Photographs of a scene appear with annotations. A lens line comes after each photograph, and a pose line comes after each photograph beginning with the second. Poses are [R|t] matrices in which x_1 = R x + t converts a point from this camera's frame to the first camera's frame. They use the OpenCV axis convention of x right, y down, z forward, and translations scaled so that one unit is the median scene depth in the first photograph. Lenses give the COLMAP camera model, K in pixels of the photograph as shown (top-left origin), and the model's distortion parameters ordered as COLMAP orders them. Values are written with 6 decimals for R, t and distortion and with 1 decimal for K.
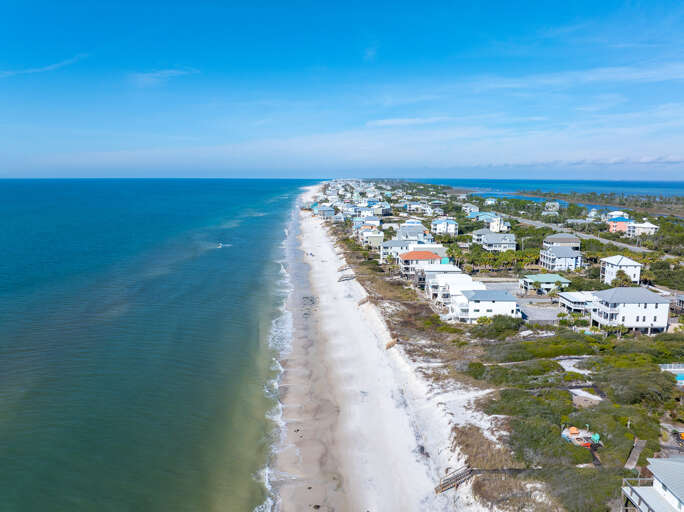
lens RADIAL K [[482.4, 0, 343.4], [0, 482.4, 255.1], [0, 0, 1]] dist [-0.056814, 0.023123]
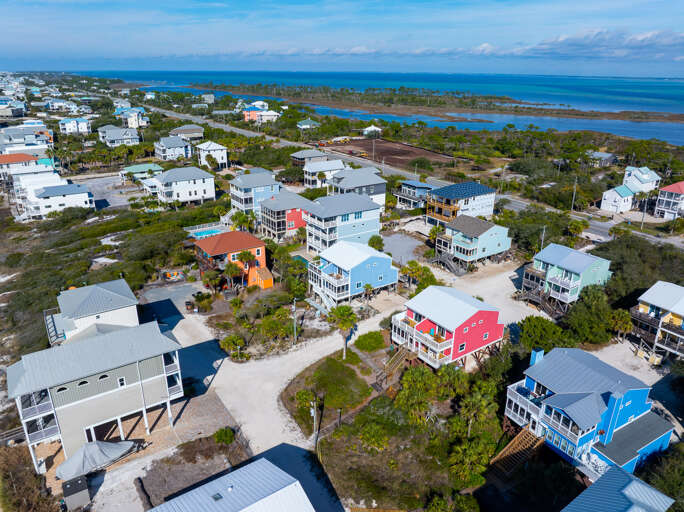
lens RADIAL K [[482.4, 0, 342.9], [0, 482.4, 257.7], [0, 0, 1]] dist [-0.056814, 0.023123]
pose [[0.817703, -0.201660, 0.539161, 0.224153], [0.081007, 0.967620, 0.239059, 0.029476], [-0.569912, -0.151804, 0.807562, -0.206206]]
